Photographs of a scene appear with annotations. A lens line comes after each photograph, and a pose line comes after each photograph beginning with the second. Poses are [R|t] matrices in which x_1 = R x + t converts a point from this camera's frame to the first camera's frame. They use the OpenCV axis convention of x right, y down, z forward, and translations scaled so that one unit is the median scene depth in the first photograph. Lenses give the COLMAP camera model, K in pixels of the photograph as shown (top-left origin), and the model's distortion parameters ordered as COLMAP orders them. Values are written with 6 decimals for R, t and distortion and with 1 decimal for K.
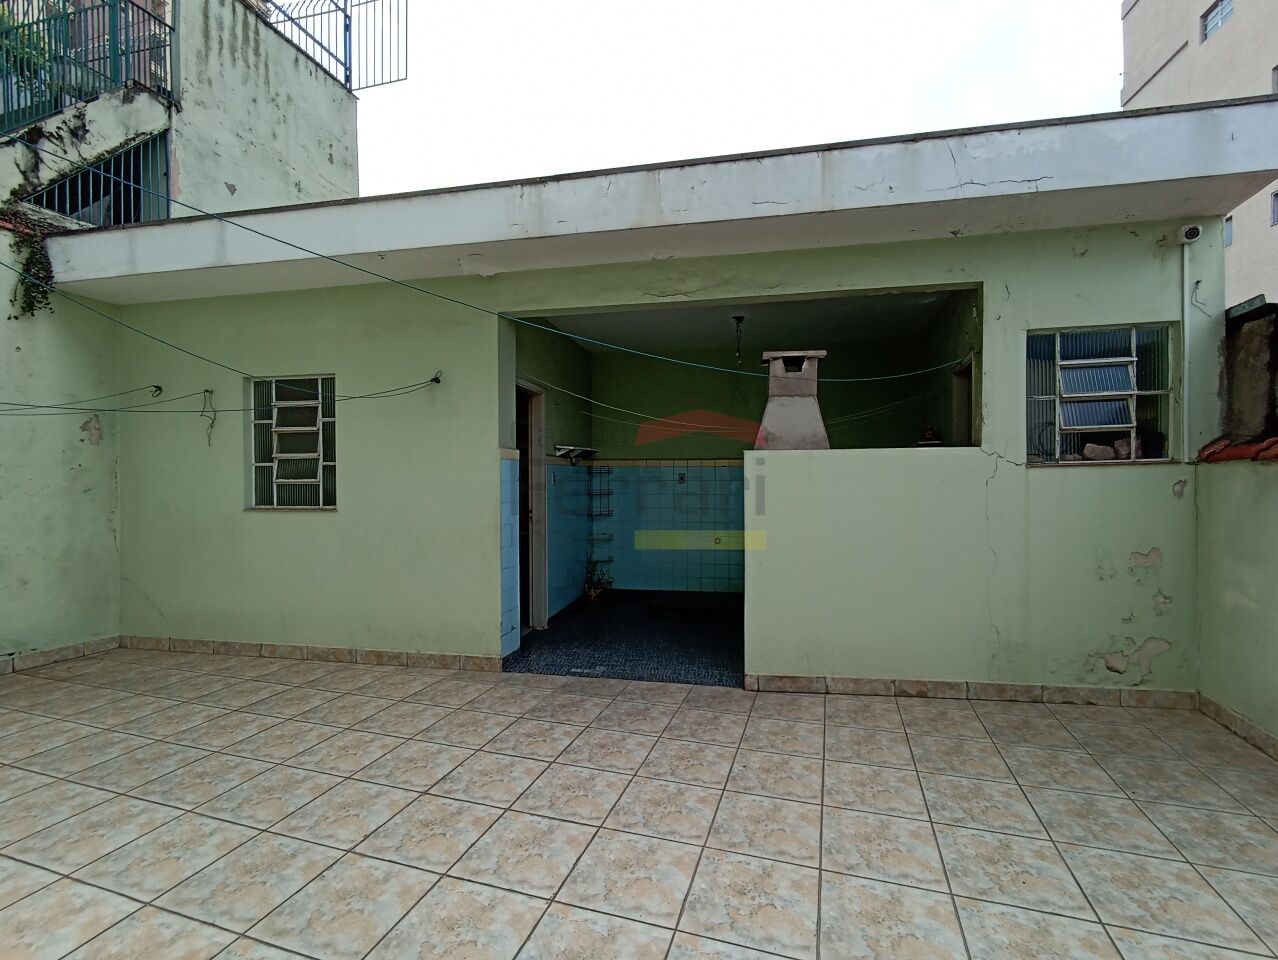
lens RADIAL K [[586.1, 0, 639.6], [0, 586.1, 484.0], [0, 0, 1]] dist [0.000715, -0.007270]
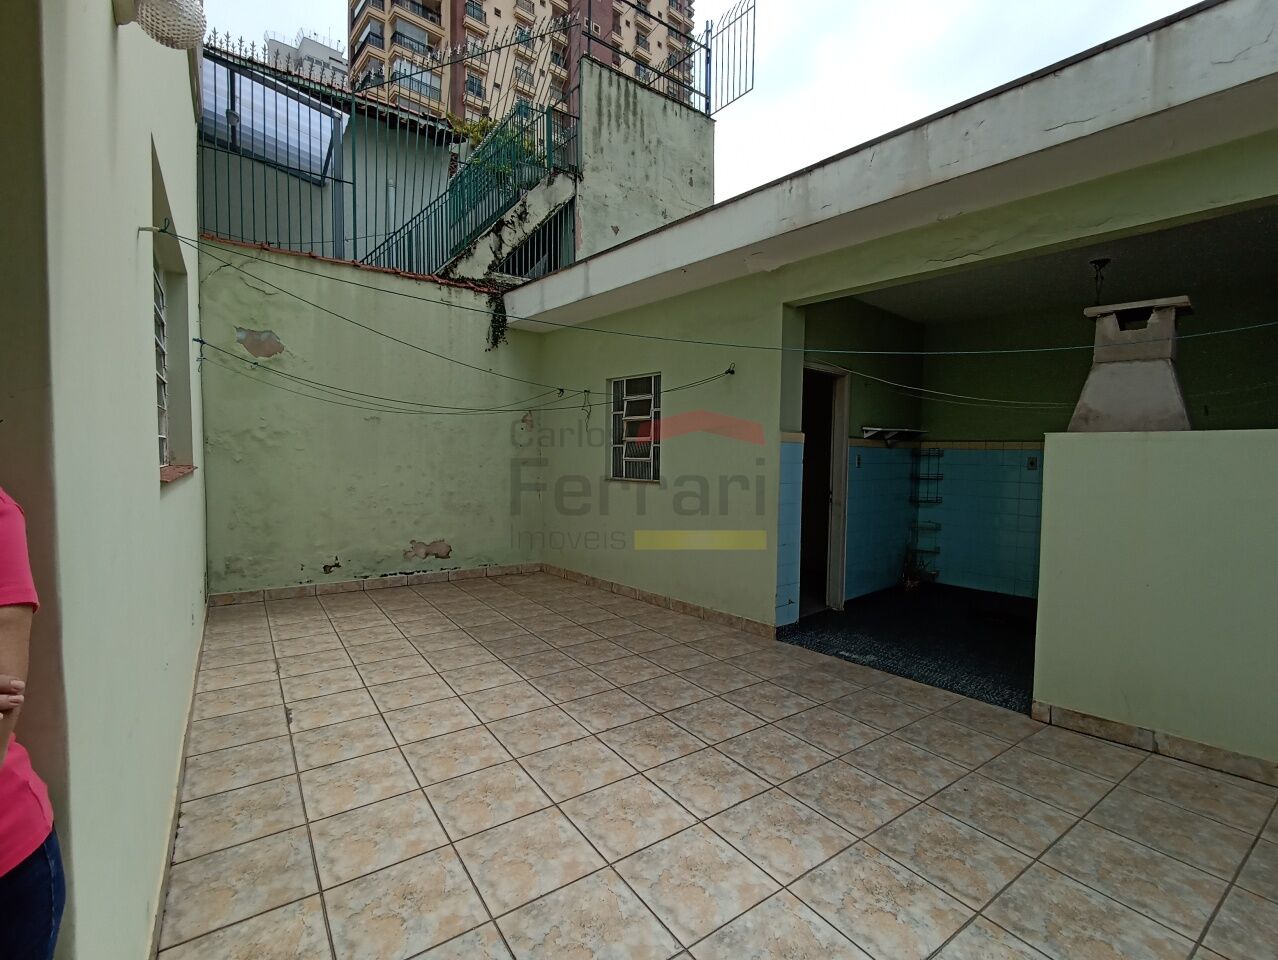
lens RADIAL K [[585.8, 0, 644.0], [0, 585.8, 483.5], [0, 0, 1]] dist [-0.003254, 0.000230]
pose [[0.794849, 0.045102, -0.605129, 0.209949], [-0.022773, 0.998749, 0.044526, -0.009105], [0.606380, -0.021611, 0.794881, 0.002449]]
